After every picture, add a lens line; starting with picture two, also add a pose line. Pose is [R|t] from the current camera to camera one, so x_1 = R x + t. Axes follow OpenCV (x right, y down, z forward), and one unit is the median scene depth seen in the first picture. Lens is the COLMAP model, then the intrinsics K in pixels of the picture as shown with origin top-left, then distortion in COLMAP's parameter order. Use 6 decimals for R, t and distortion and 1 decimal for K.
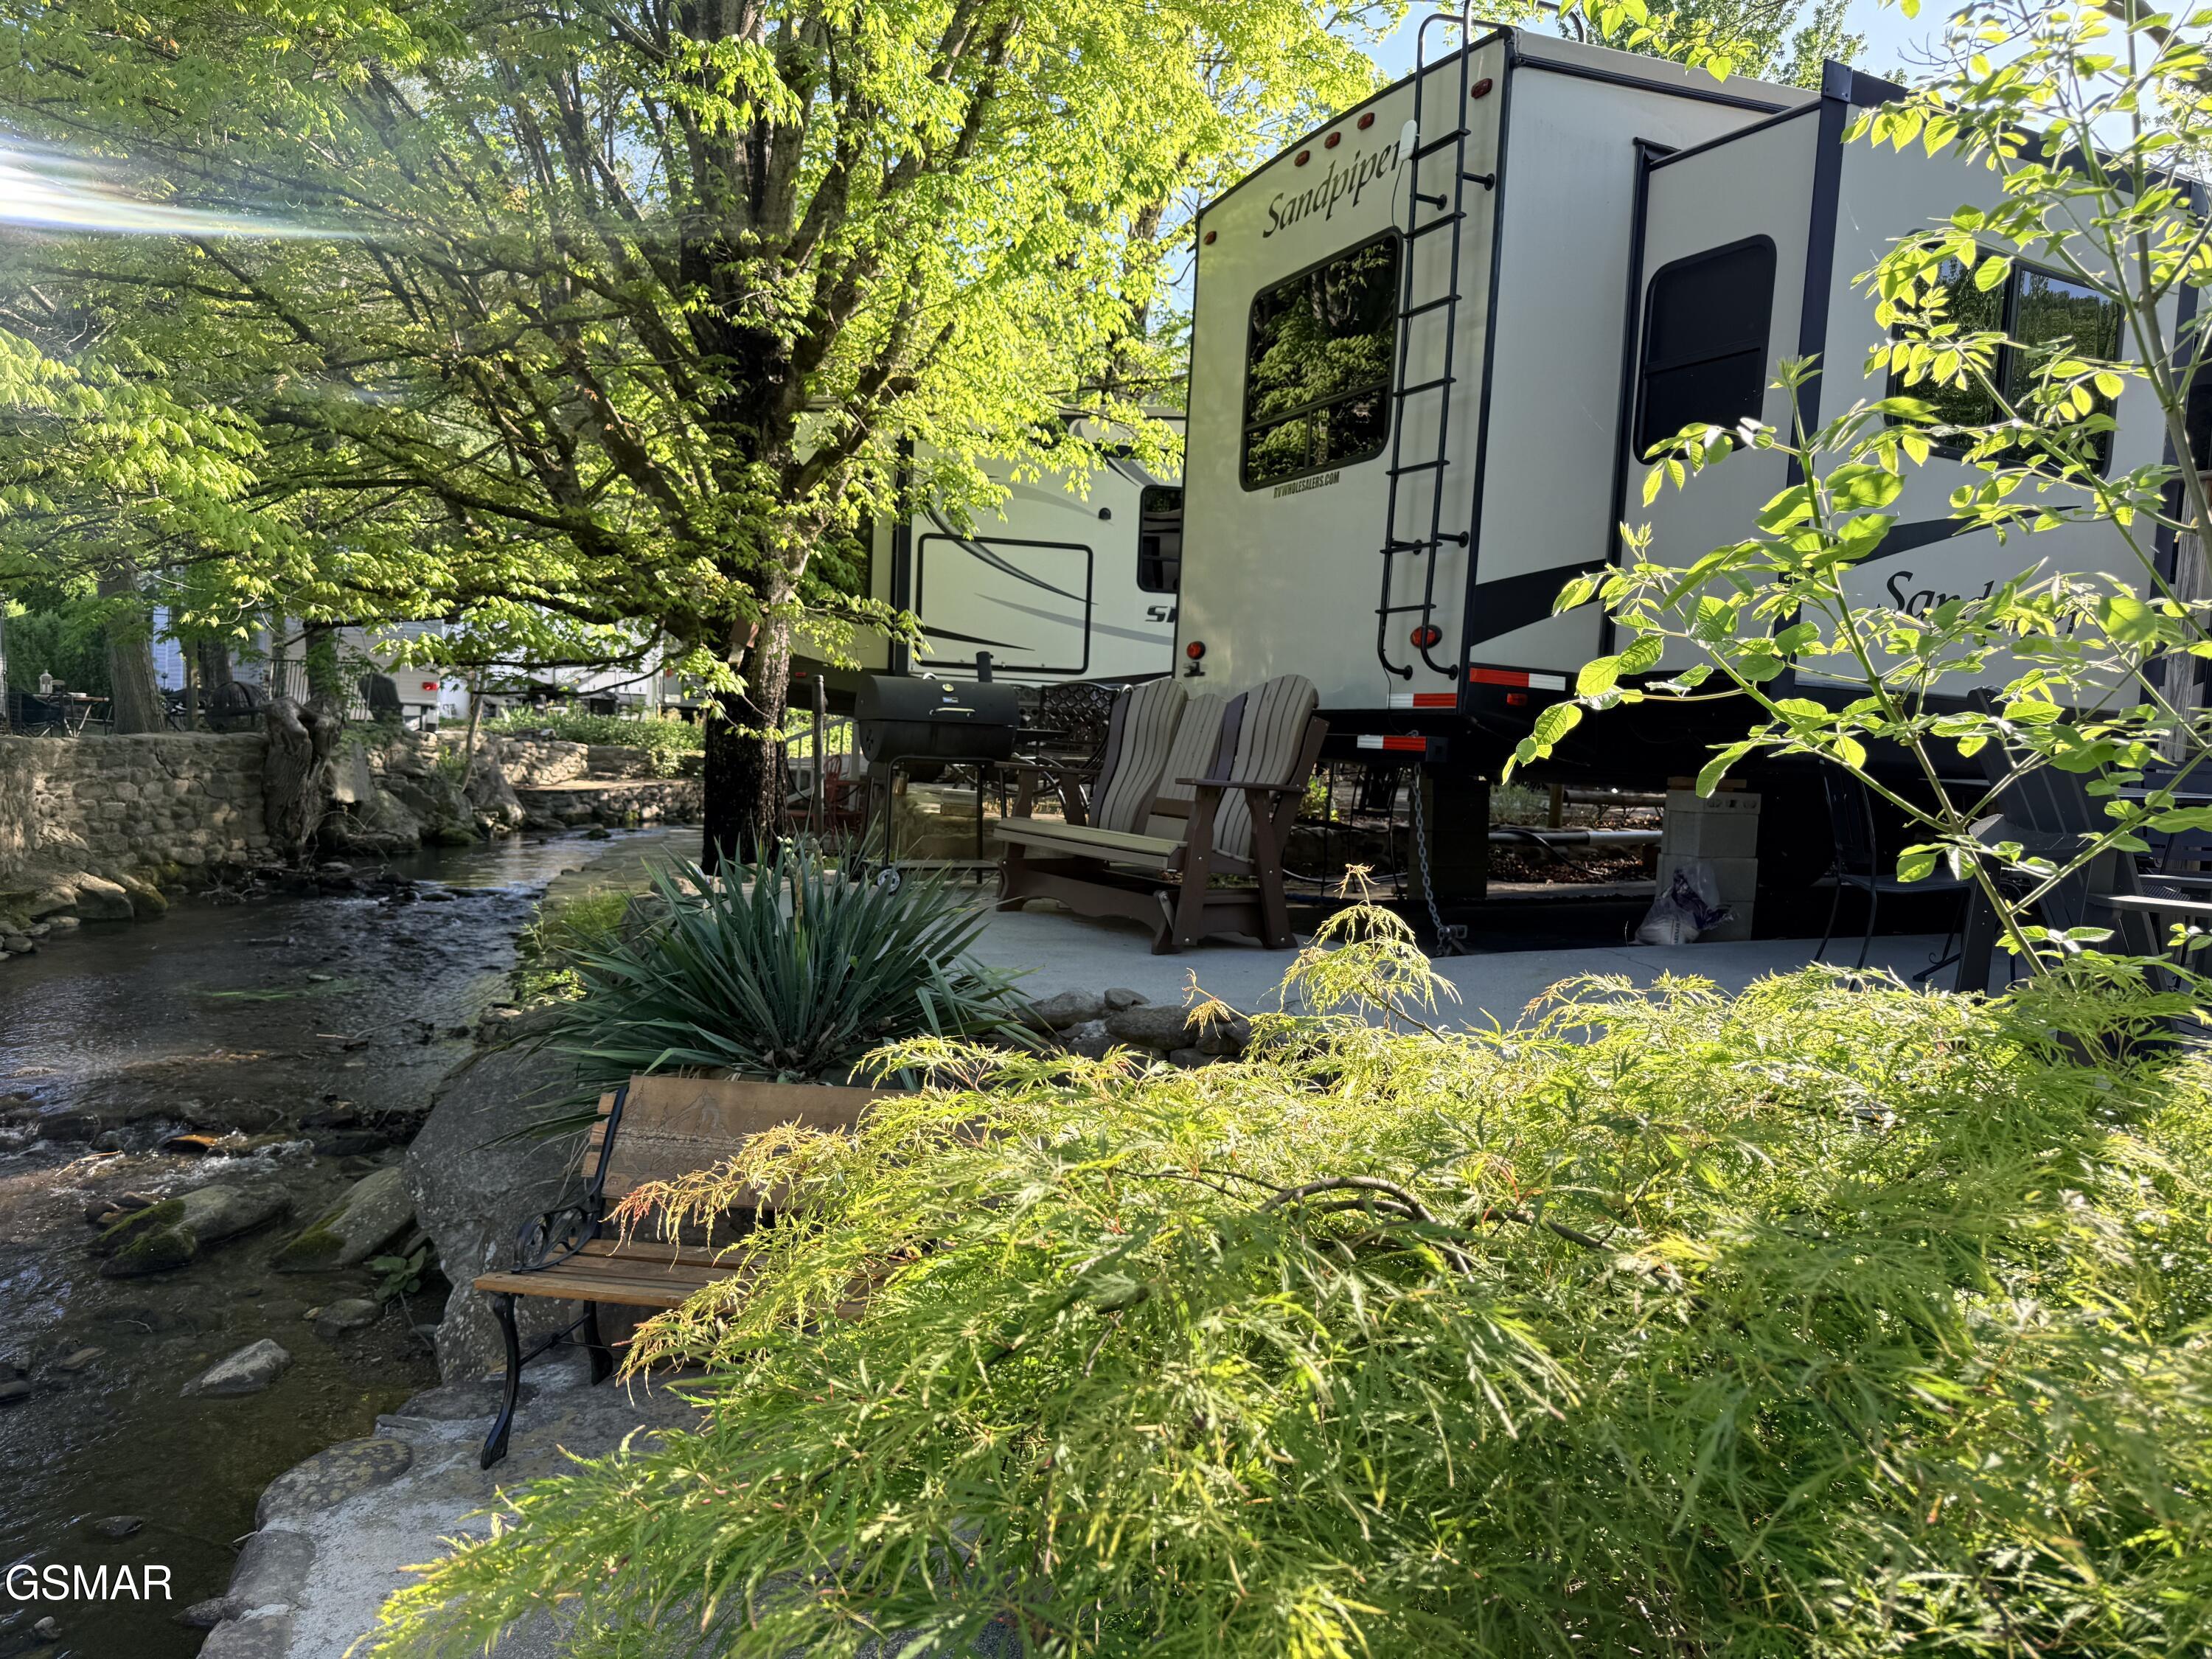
lens RADIAL K [[1536.8, 0, 1111.4], [0, 1536.8, 826.7], [0, 0, 1]] dist [0.086872, -0.124011]
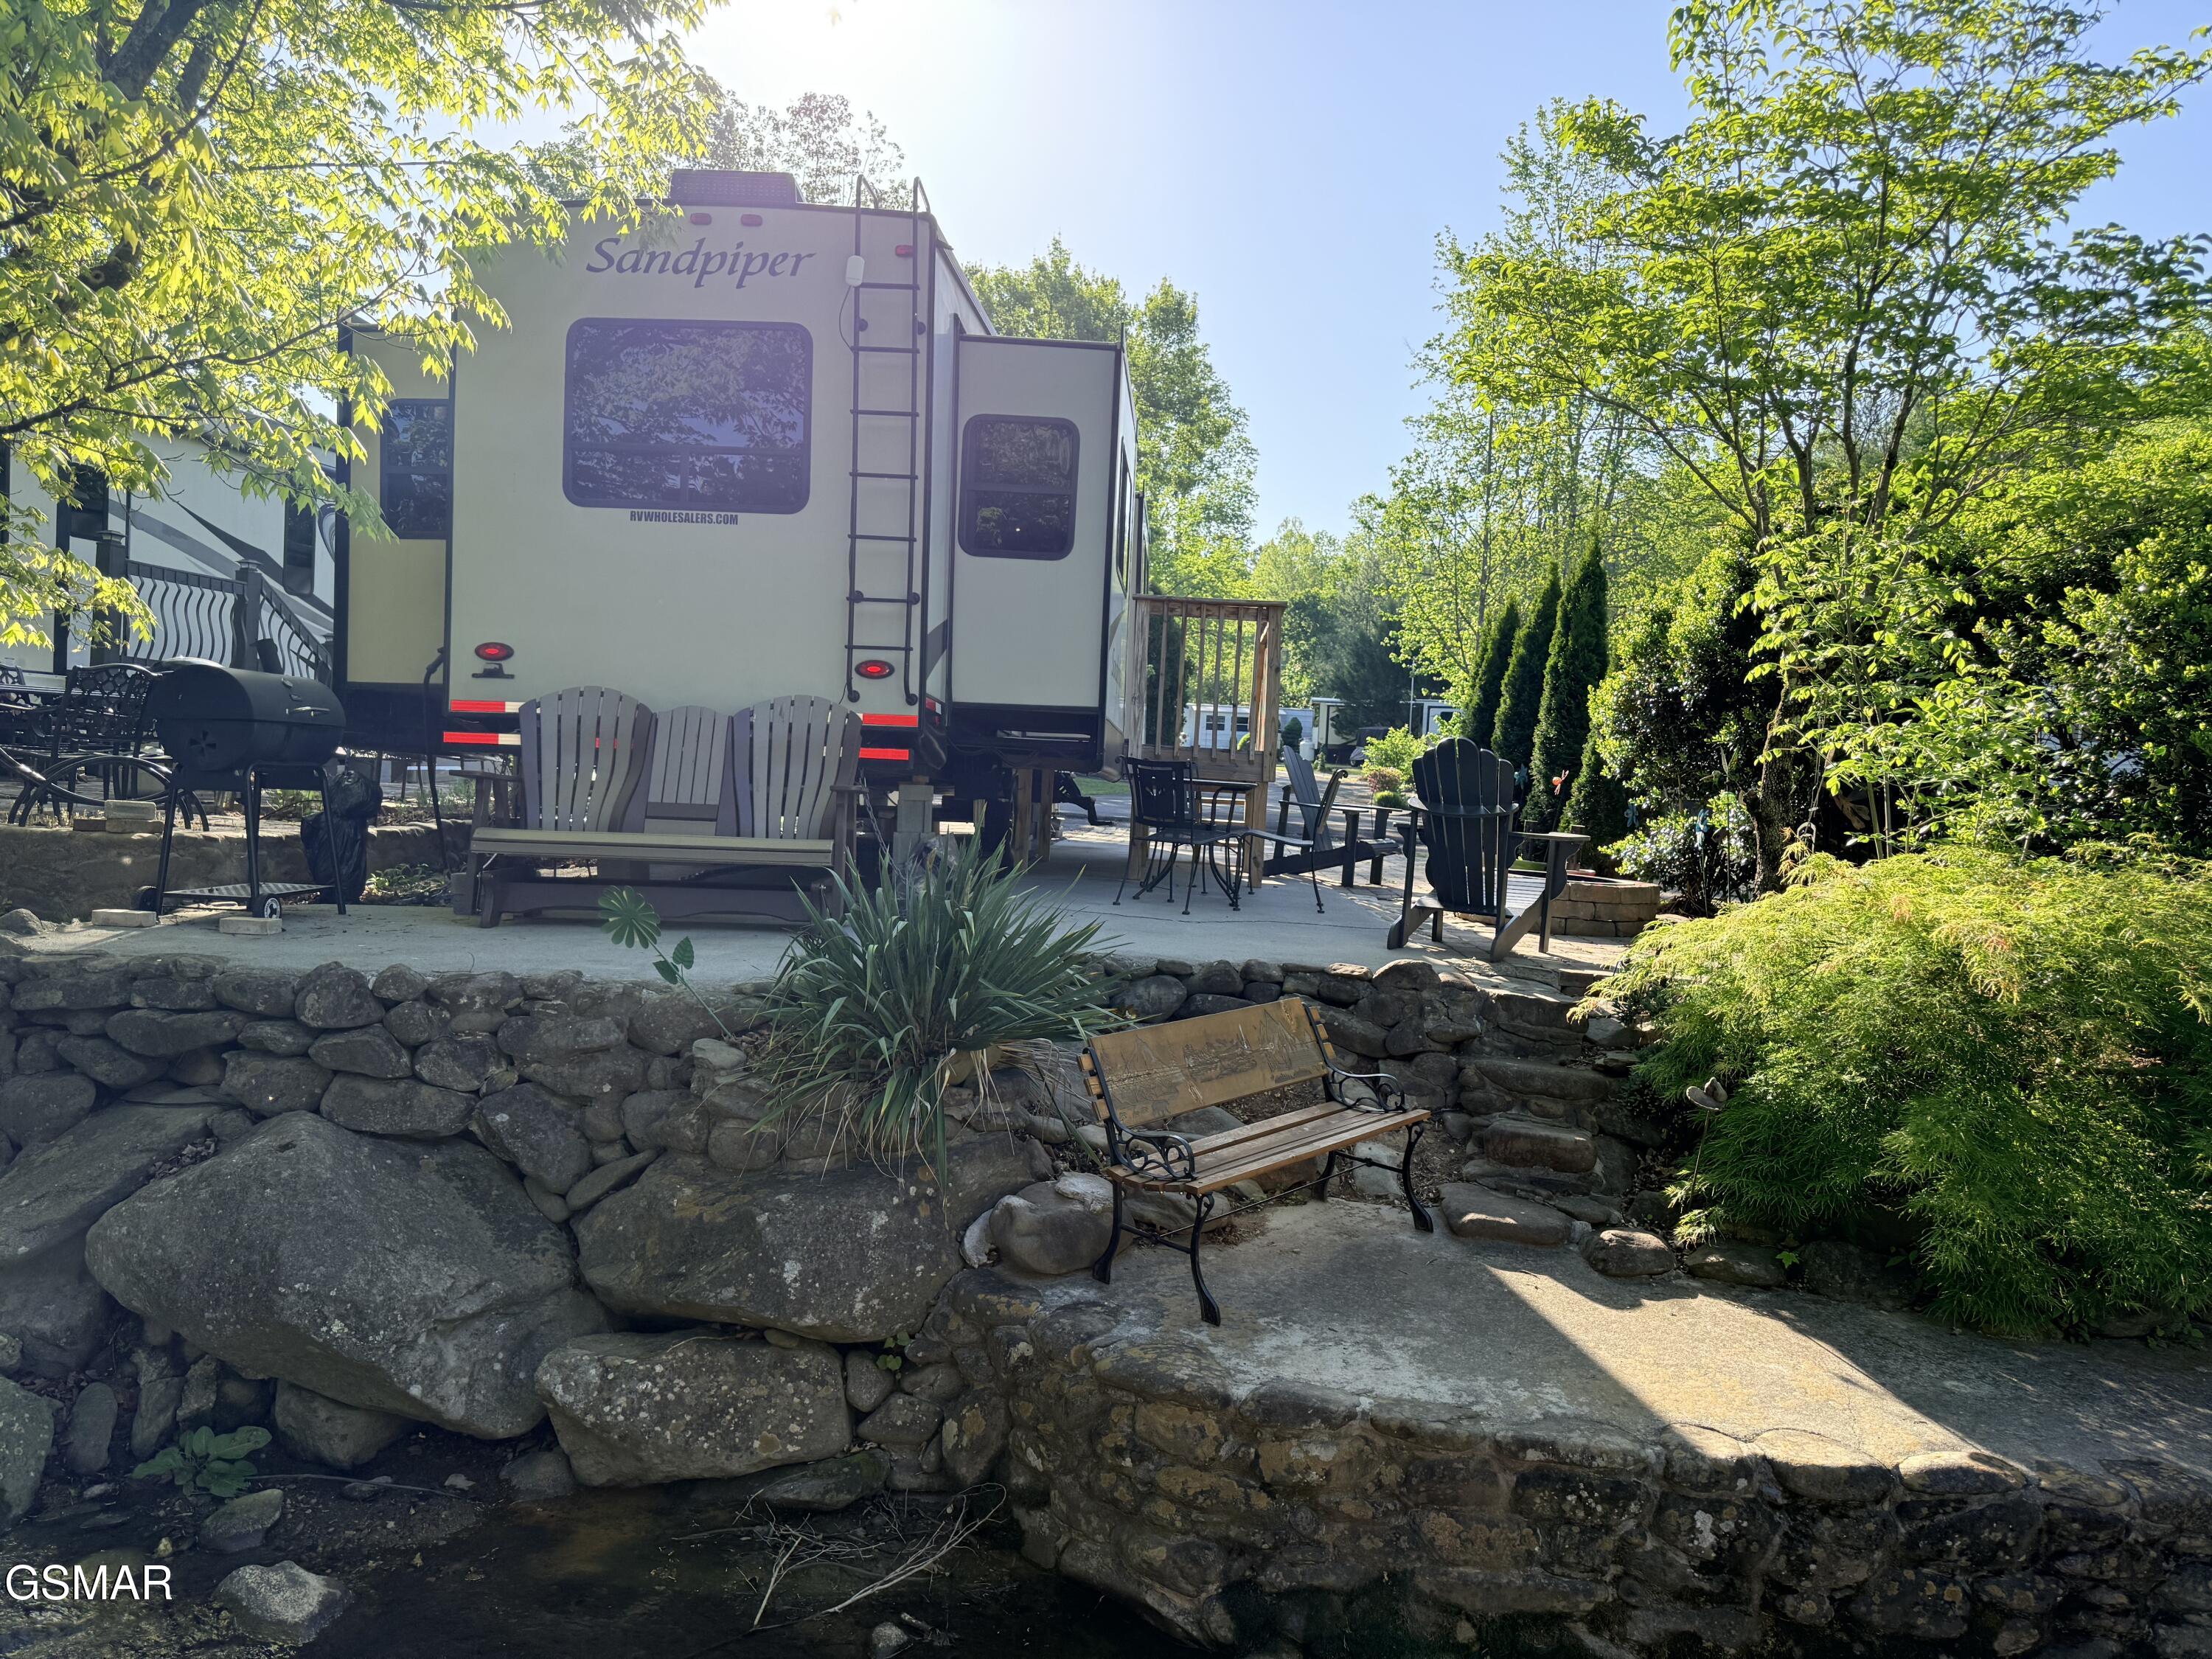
lens RADIAL K [[1546.1, 0, 1098.0], [0, 1546.1, 849.3], [0, 0, 1]] dist [0.053229, -0.068340]
pose [[0.472290, -0.056842, 0.879608, -0.446656], [0.030140, 0.998376, 0.048333, -0.016683], [-0.880928, 0.003684, 0.473236, 0.128969]]
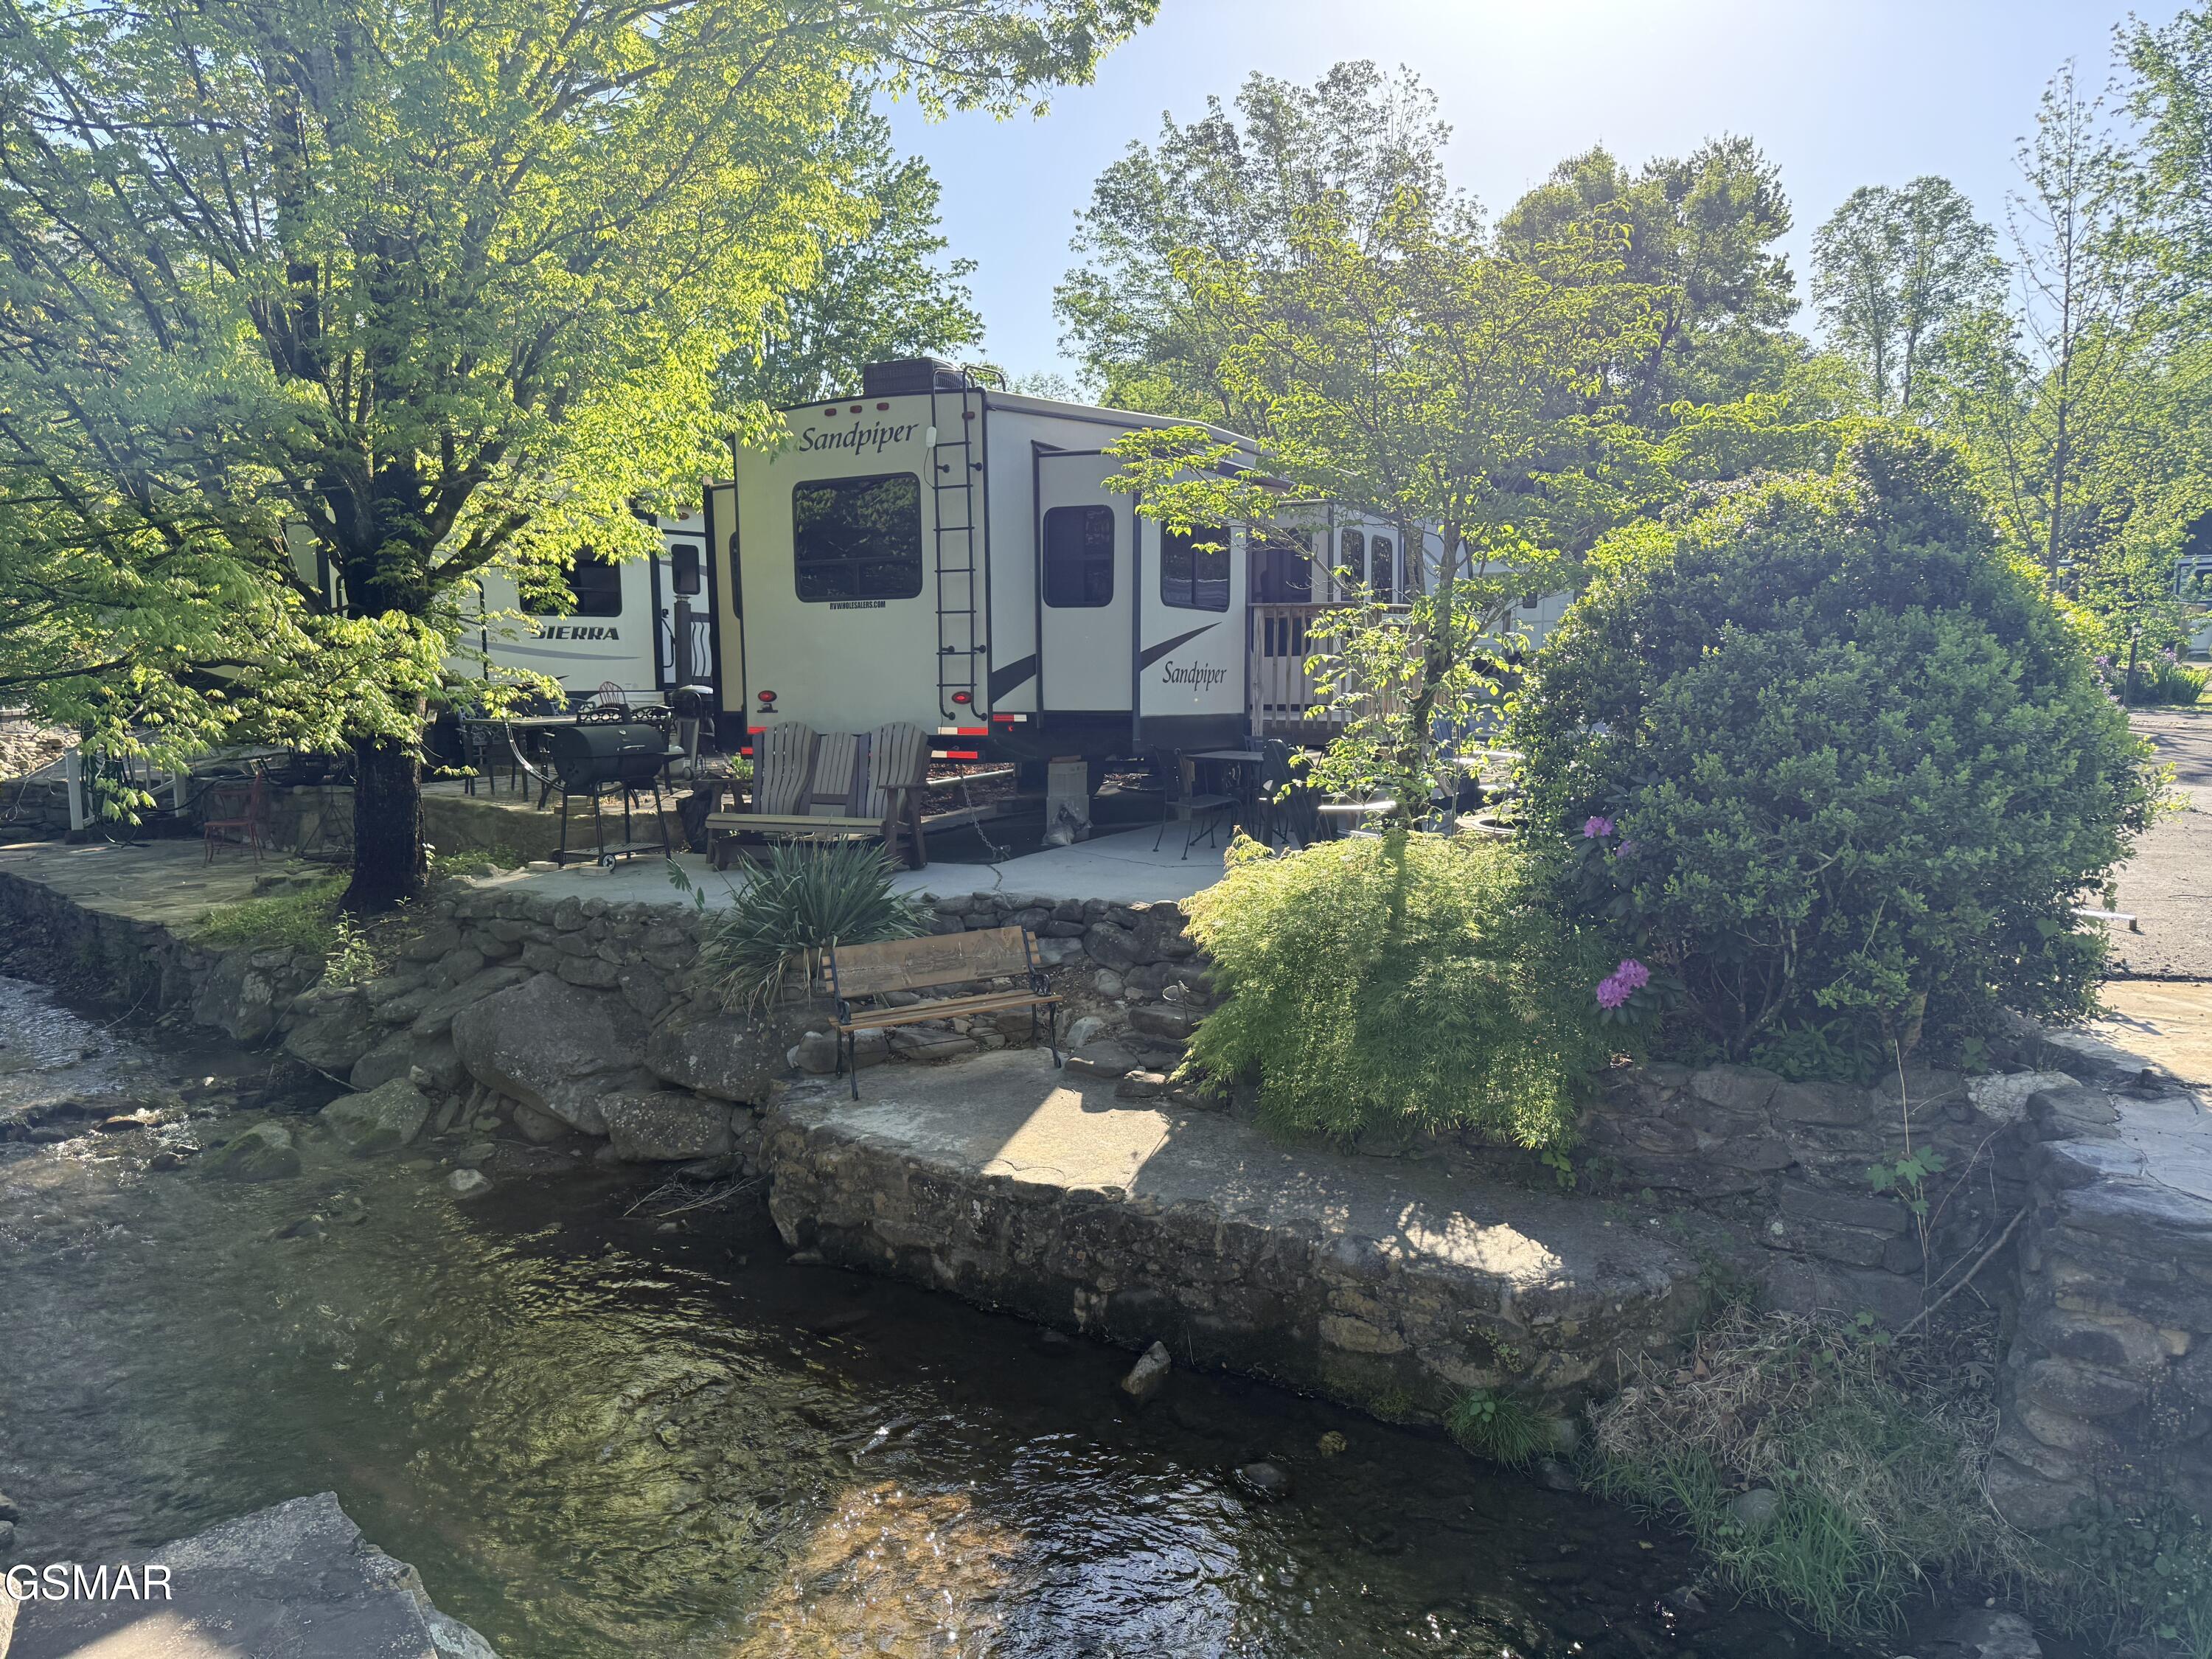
lens RADIAL K [[1536.8, 0, 1111.4], [0, 1536.8, 826.7], [0, 0, 1]] dist [0.086872, -0.124011]
pose [[0.809683, -0.107833, 0.576875, -0.408009], [0.077467, 0.994011, 0.077076, -0.051759], [-0.581731, -0.017719, 0.813188, -0.351159]]
